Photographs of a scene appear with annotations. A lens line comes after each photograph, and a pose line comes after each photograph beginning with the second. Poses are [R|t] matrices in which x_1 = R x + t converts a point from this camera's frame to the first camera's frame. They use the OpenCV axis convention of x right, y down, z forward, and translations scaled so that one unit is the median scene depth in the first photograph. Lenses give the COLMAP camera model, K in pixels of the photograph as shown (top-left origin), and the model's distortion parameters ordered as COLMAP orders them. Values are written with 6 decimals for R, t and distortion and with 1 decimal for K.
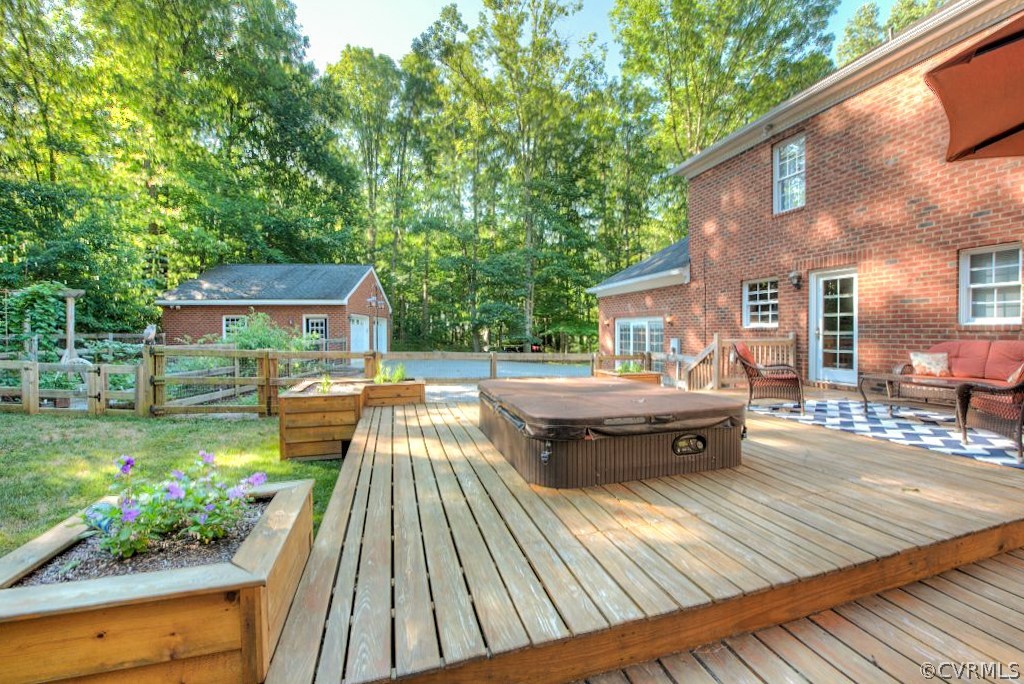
lens RADIAL K [[404.8, 0, 511.8], [0, 404.8, 337.1], [0, 0, 1]] dist [-0.025137, -0.000884]
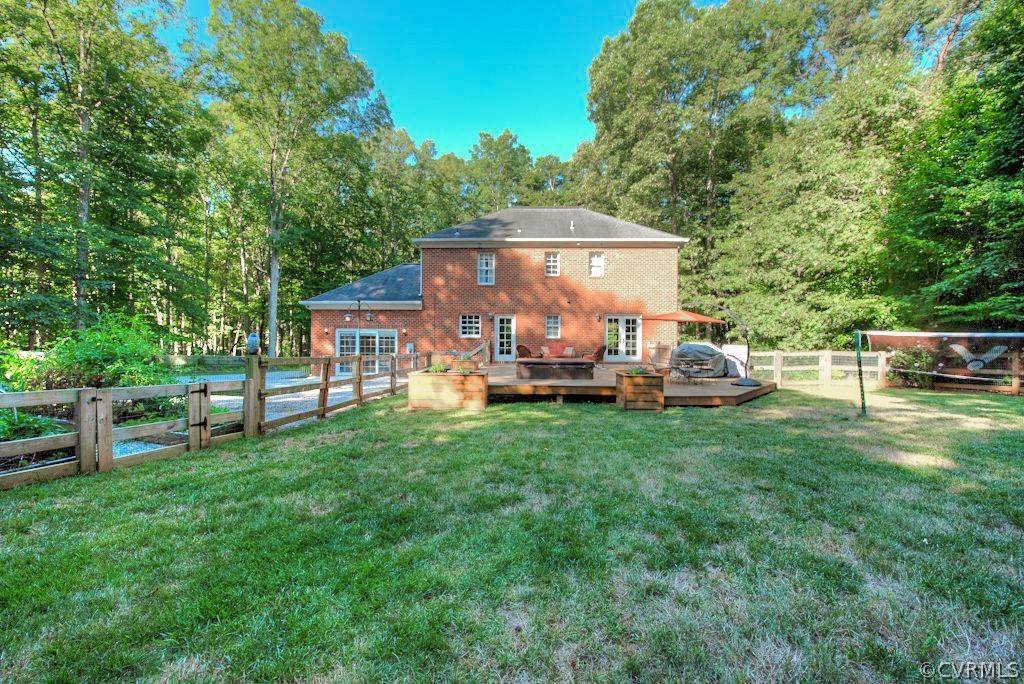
lens RADIAL K [[404.8, 0, 513.7], [0, 404.8, 340.8], [0, 0, 1]] dist [-0.025137, -0.000884]
pose [[0.330332, -0.003151, 0.943860, -1.414528], [0.005887, 0.999982, 0.001278, -0.010132], [-0.943847, 0.005134, 0.330344, 0.121811]]
